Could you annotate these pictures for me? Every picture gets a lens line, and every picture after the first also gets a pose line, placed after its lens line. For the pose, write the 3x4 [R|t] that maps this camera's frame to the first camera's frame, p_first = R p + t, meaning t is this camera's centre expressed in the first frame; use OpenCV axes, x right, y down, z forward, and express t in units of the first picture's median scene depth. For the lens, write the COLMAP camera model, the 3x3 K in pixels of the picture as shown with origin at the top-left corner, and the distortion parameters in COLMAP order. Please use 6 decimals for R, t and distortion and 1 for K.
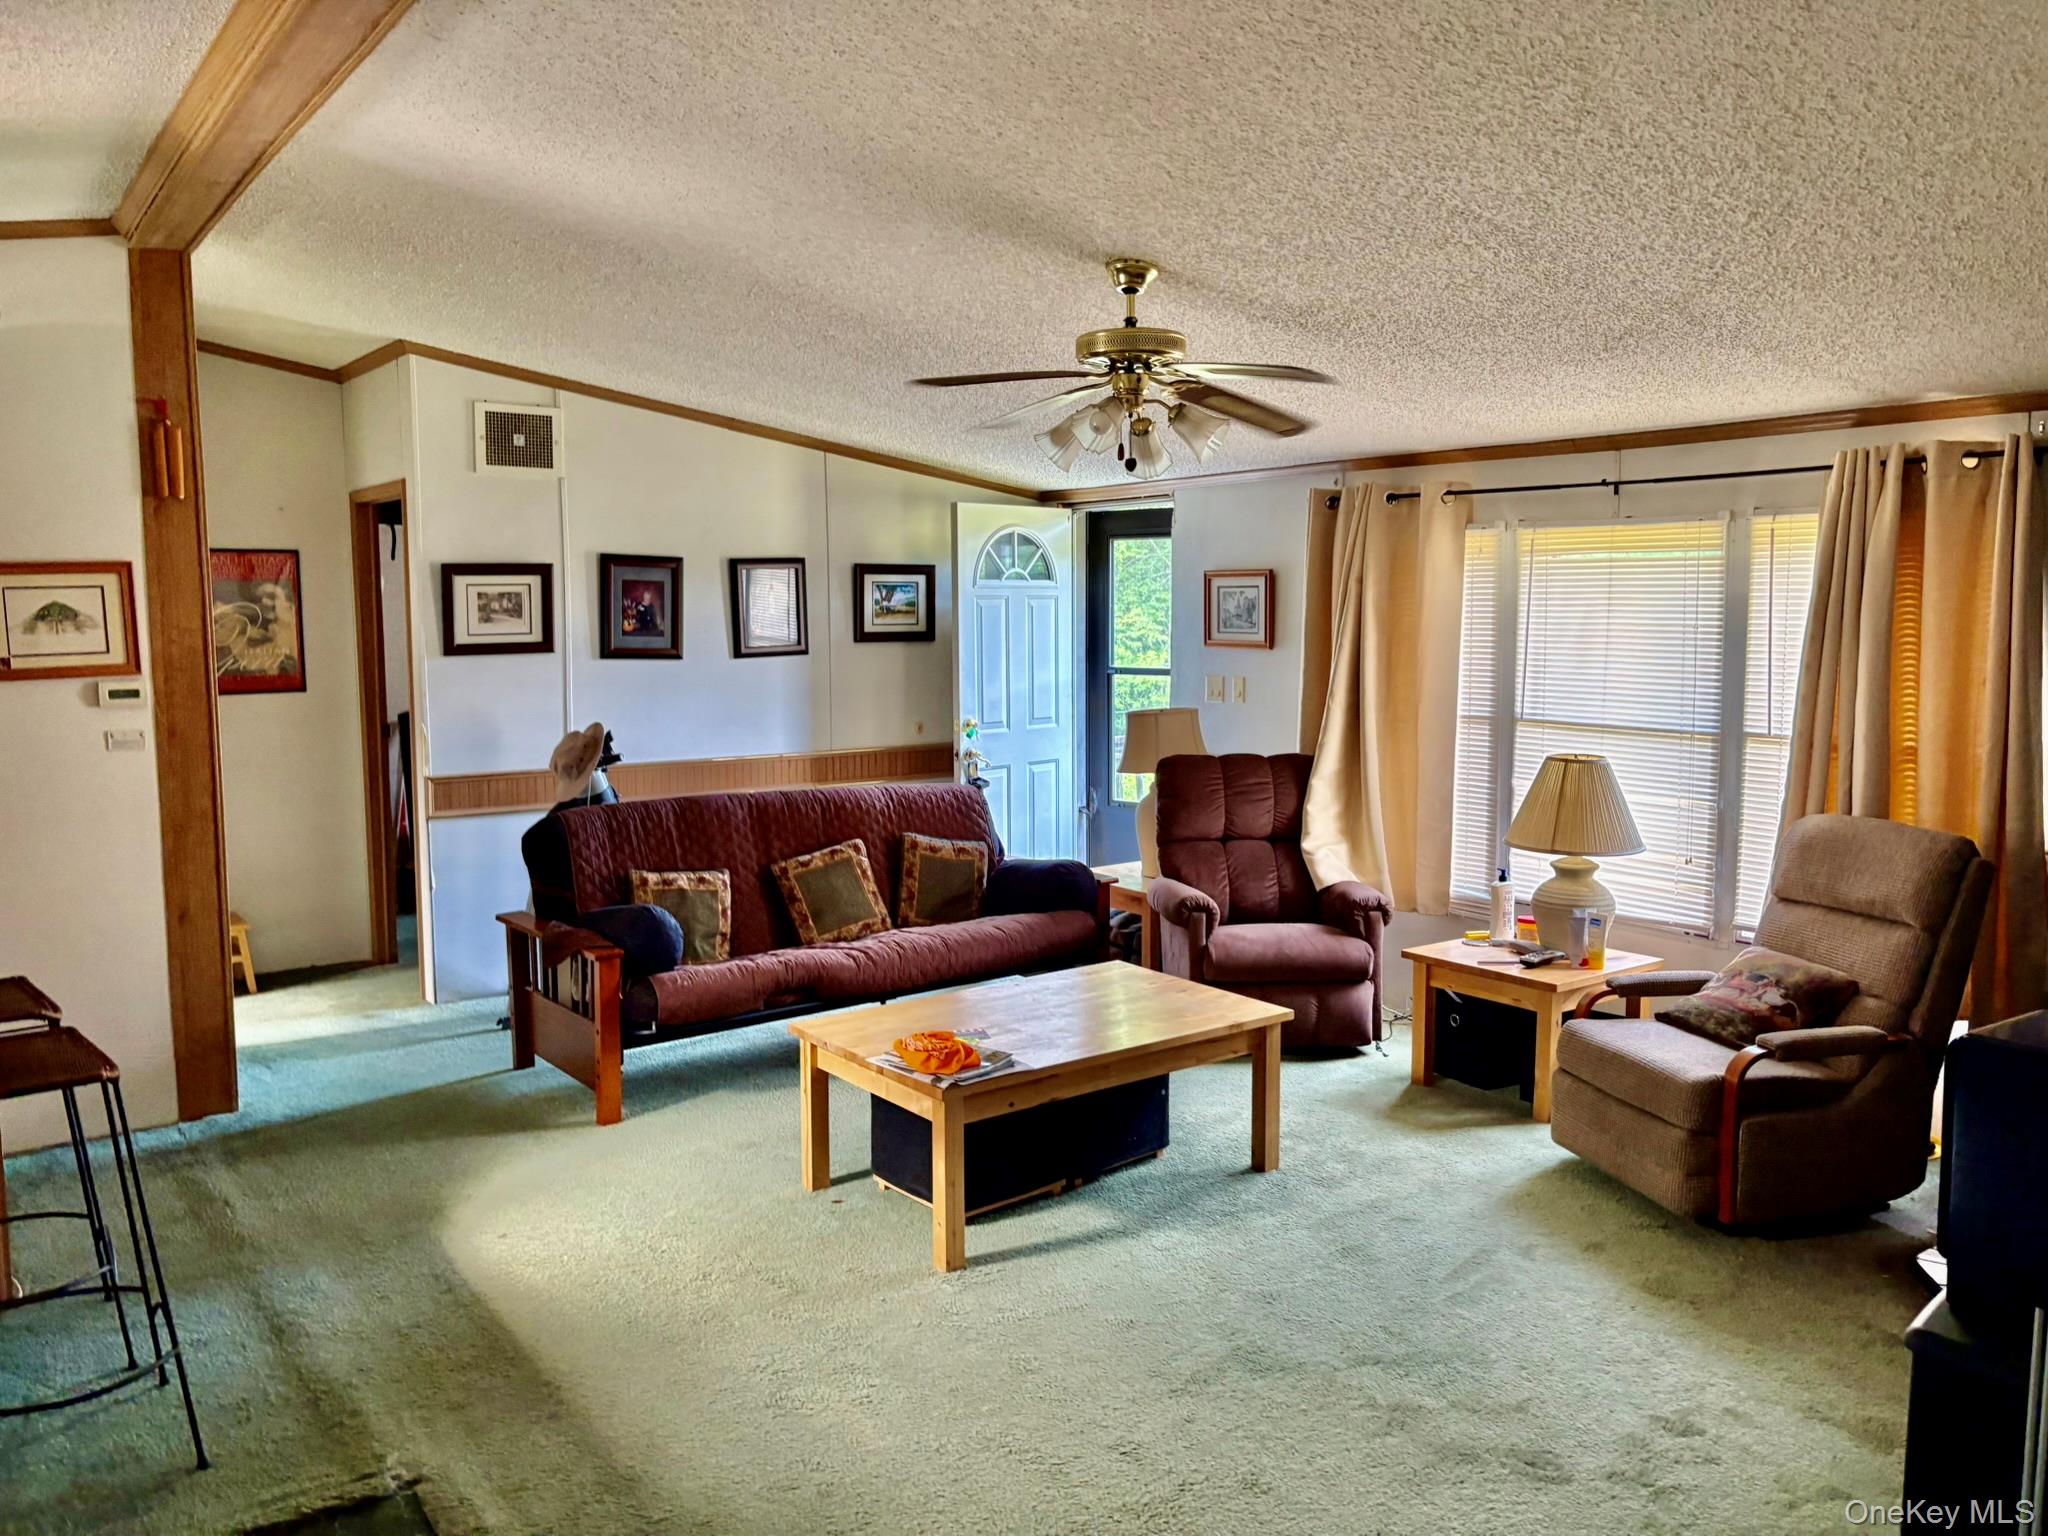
lens RADIAL K [[1552.3, 0, 1027.6], [0, 1552.3, 751.8], [0, 0, 1]] dist [0.046448, -0.049080]
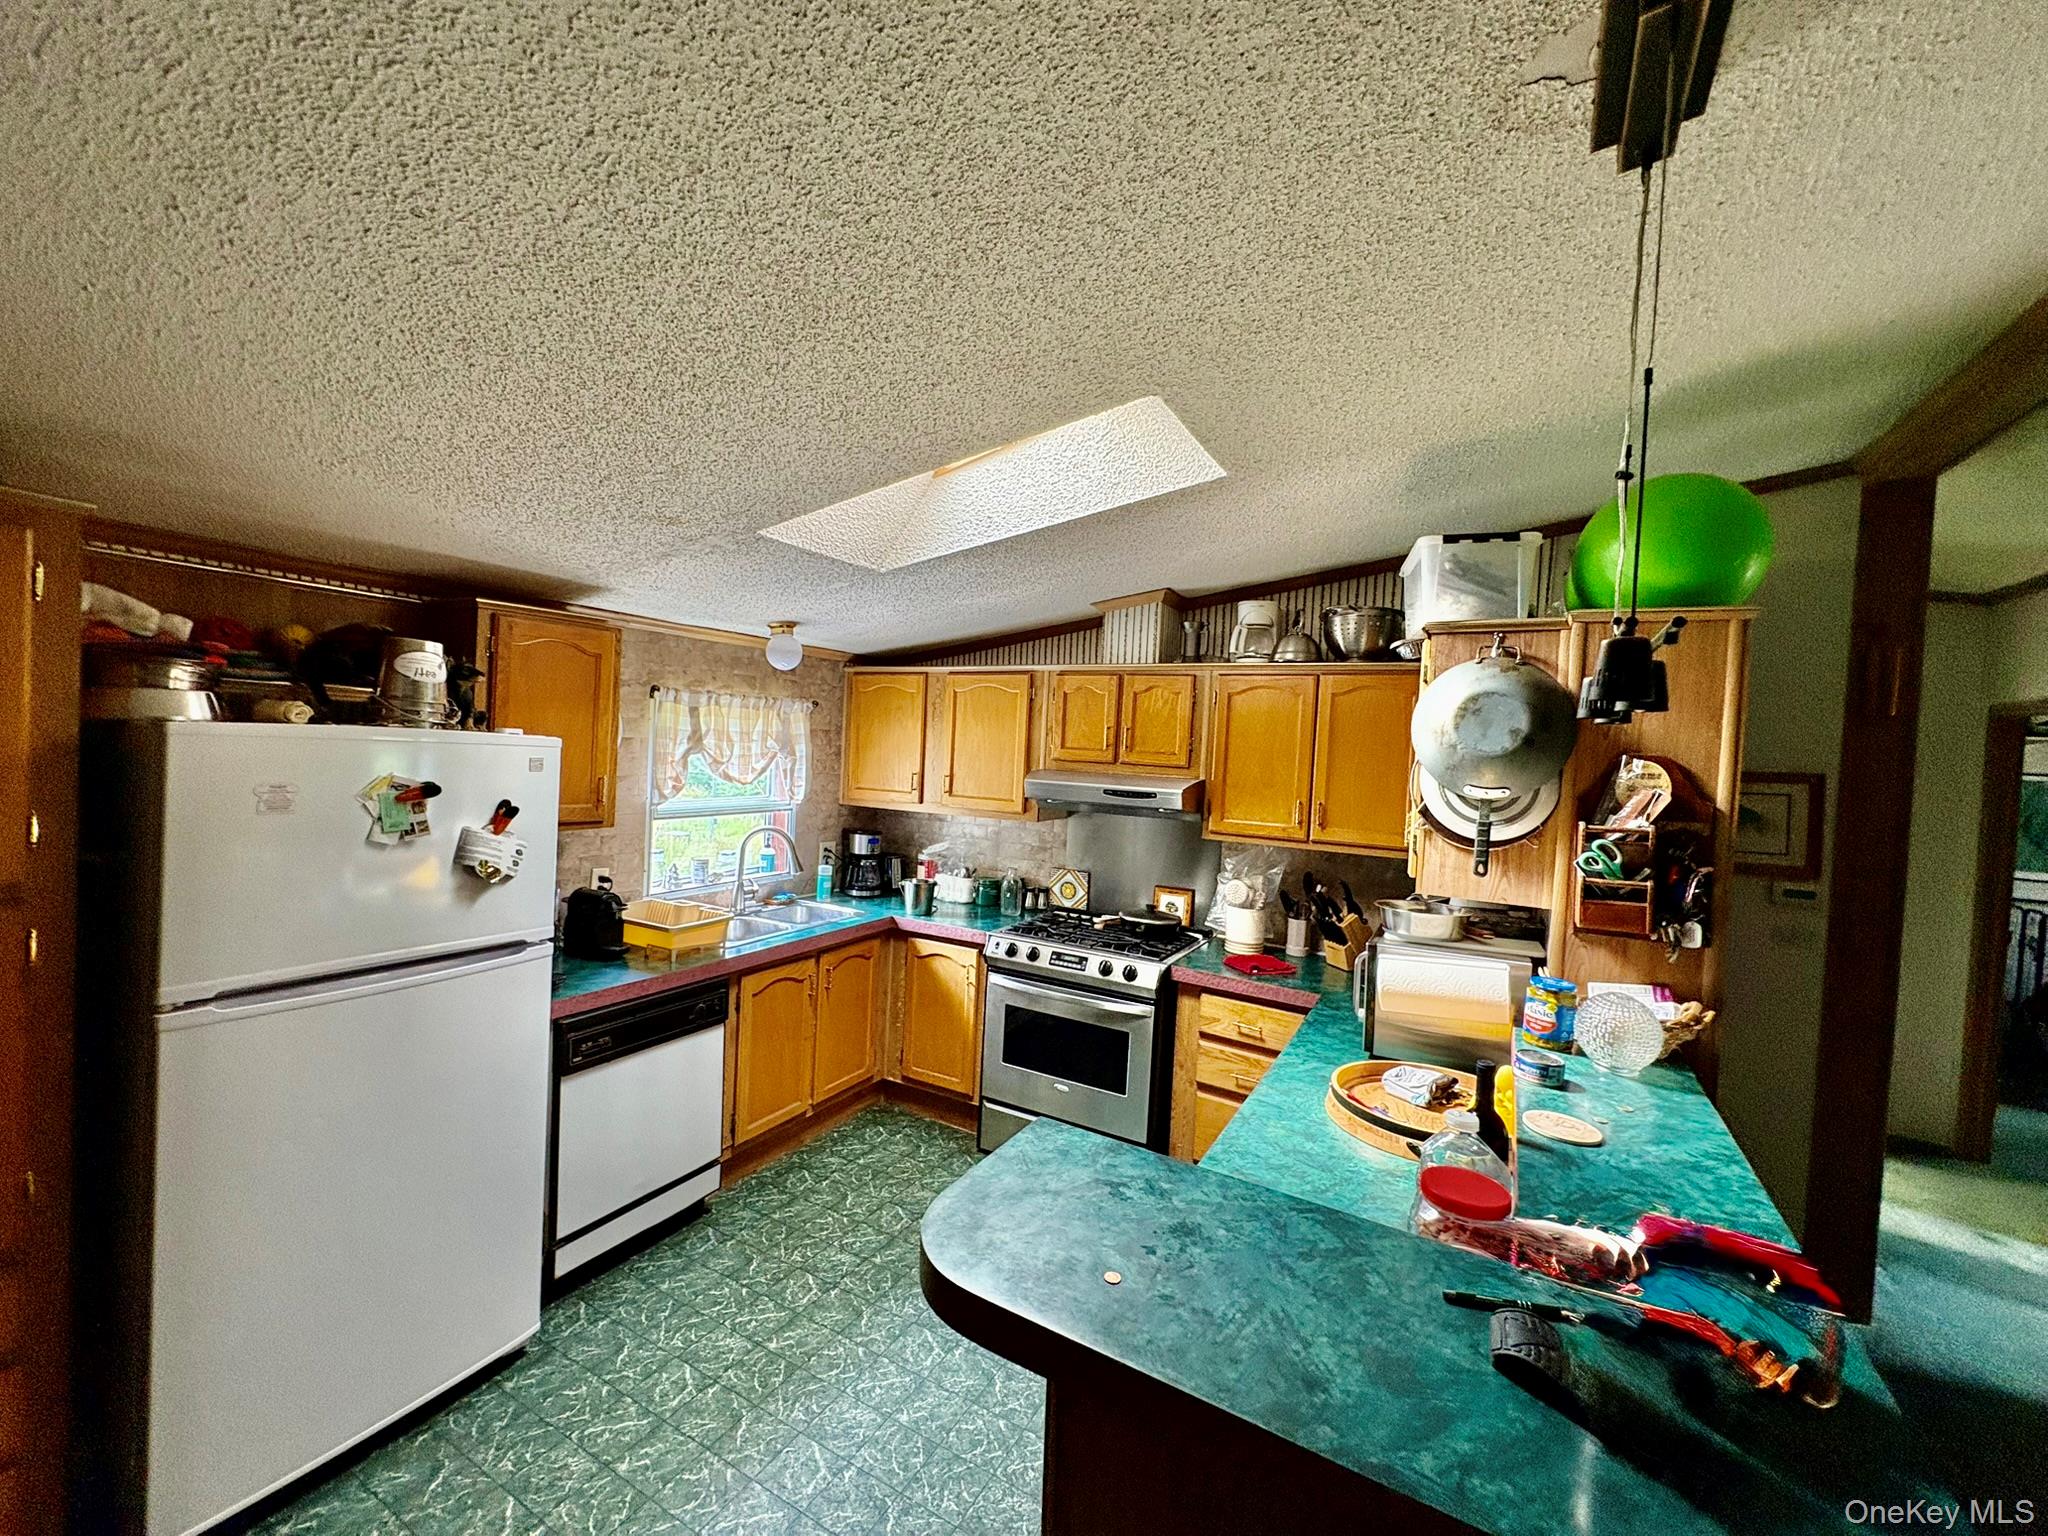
lens RADIAL K [[816.5, 0, 1024.0], [0, 816.5, 768.4], [0, 0, 1]] dist [0.001245, -0.000336]
pose [[0.413823, 0.052930, -0.908817, -0.257444], [-0.136699, 0.990602, -0.004552, -0.042347], [0.900035, 0.126118, 0.417170, 0.240946]]
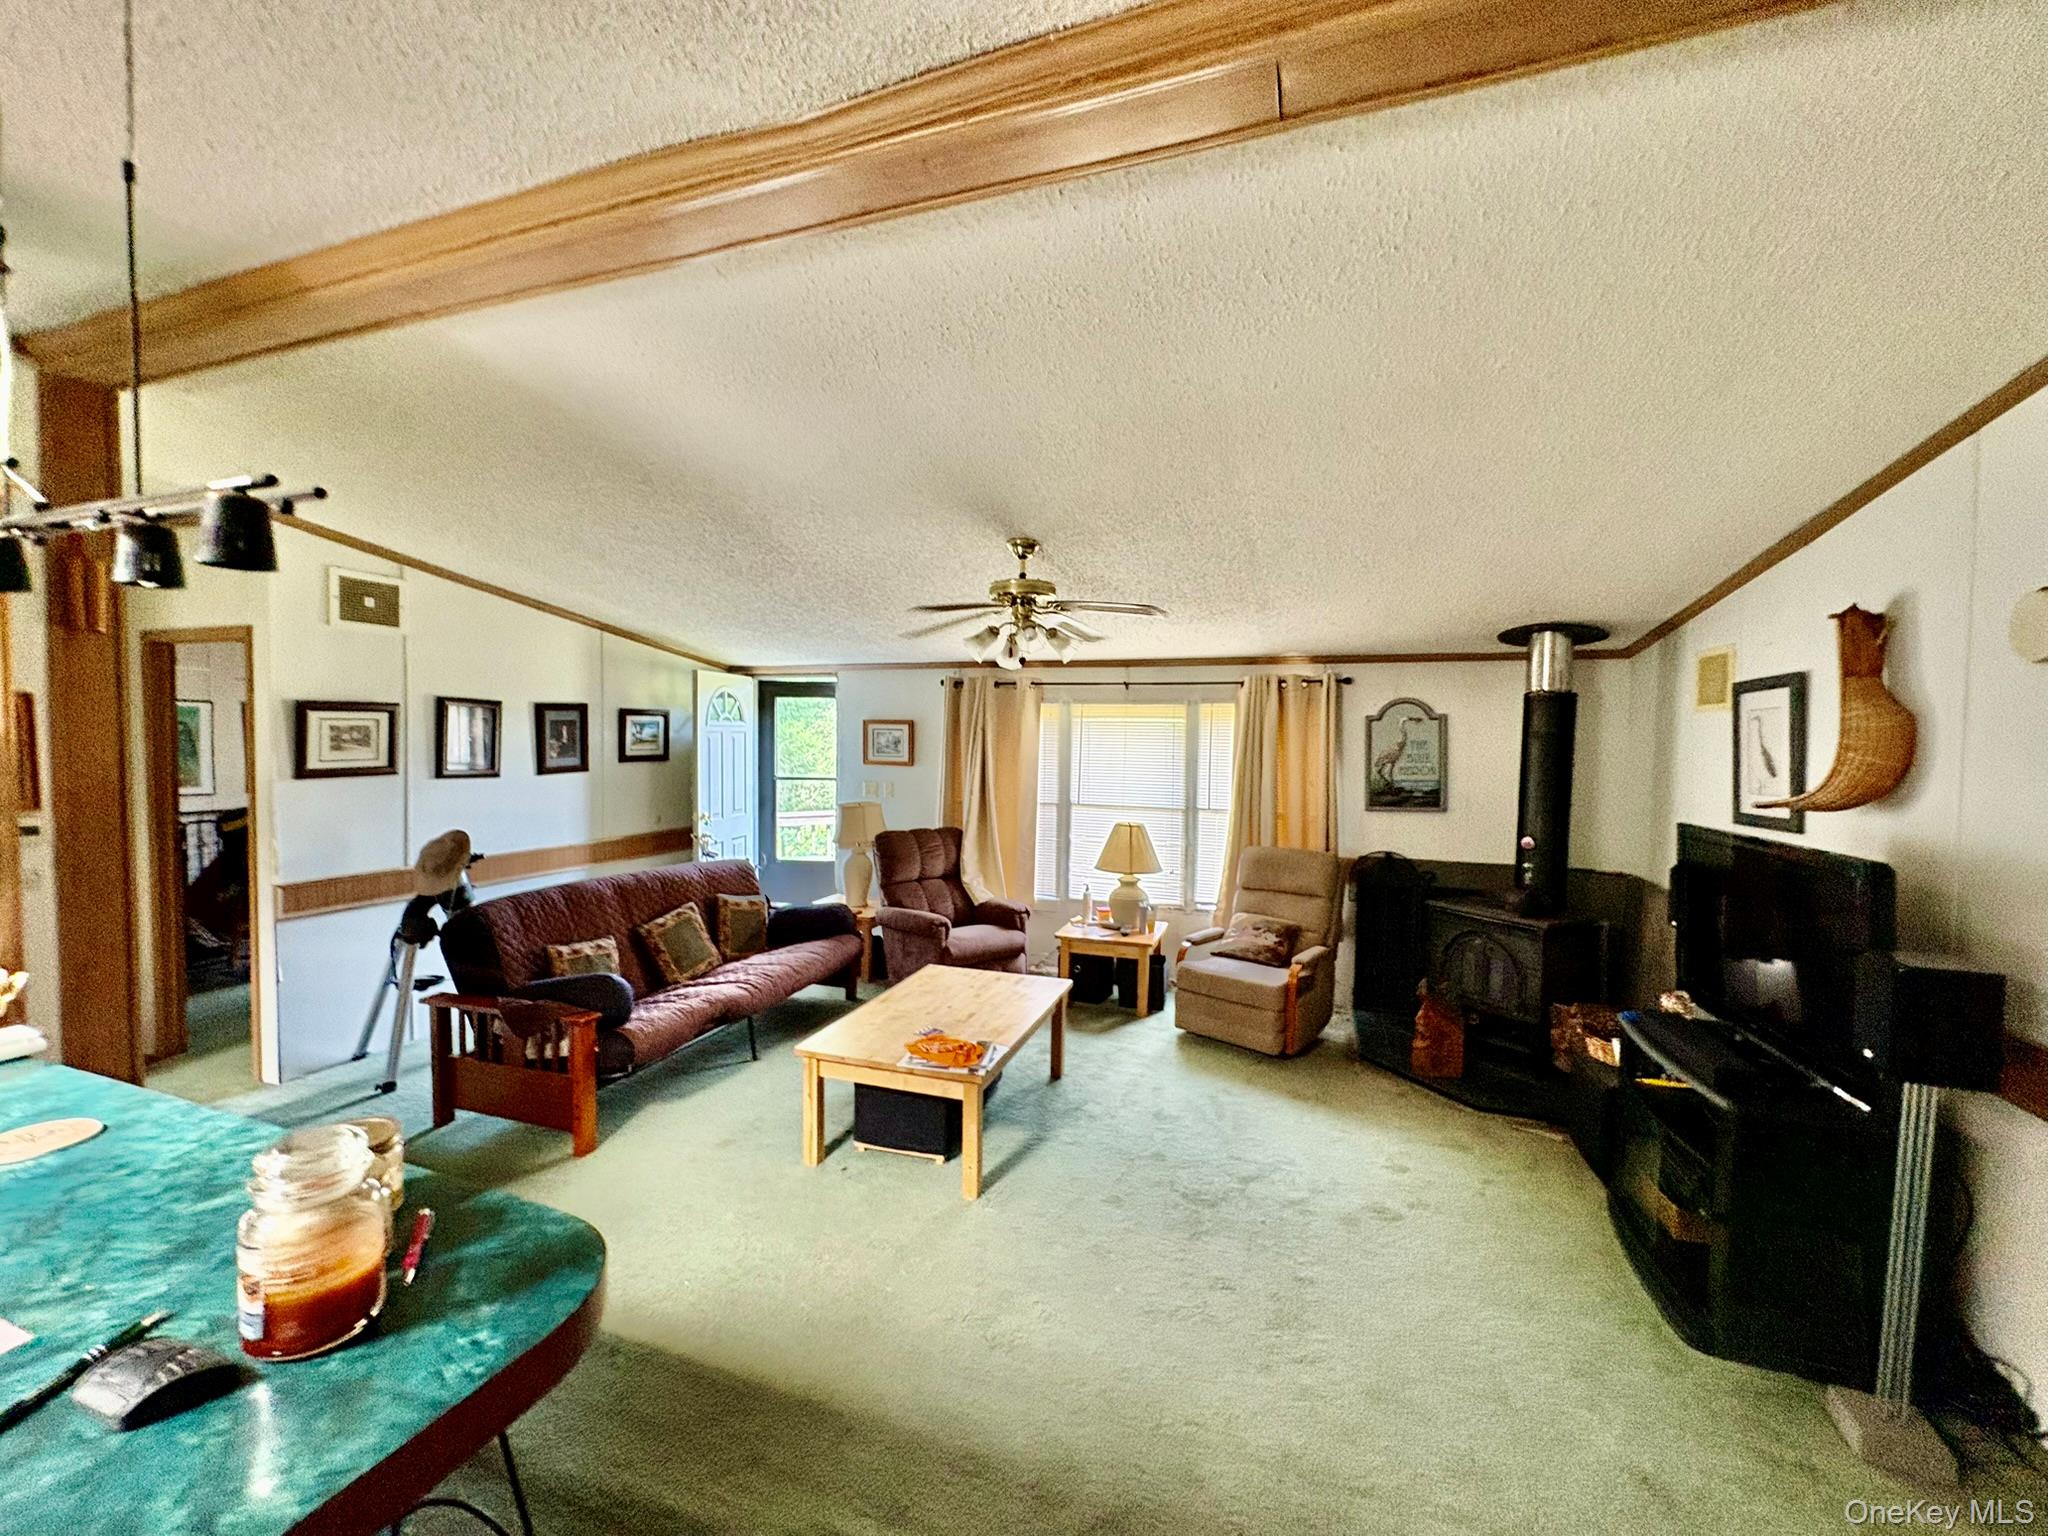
lens RADIAL K [[816.5, 0, 1024.6], [0, 816.5, 769.4], [0, 0, 1]] dist [0.001245, -0.000336]
pose [[0.825916, -0.010628, 0.563693, -0.313789], [0.038378, 0.998563, -0.037405, -0.029313], [-0.562485, 0.052527, 0.825137, 0.223644]]
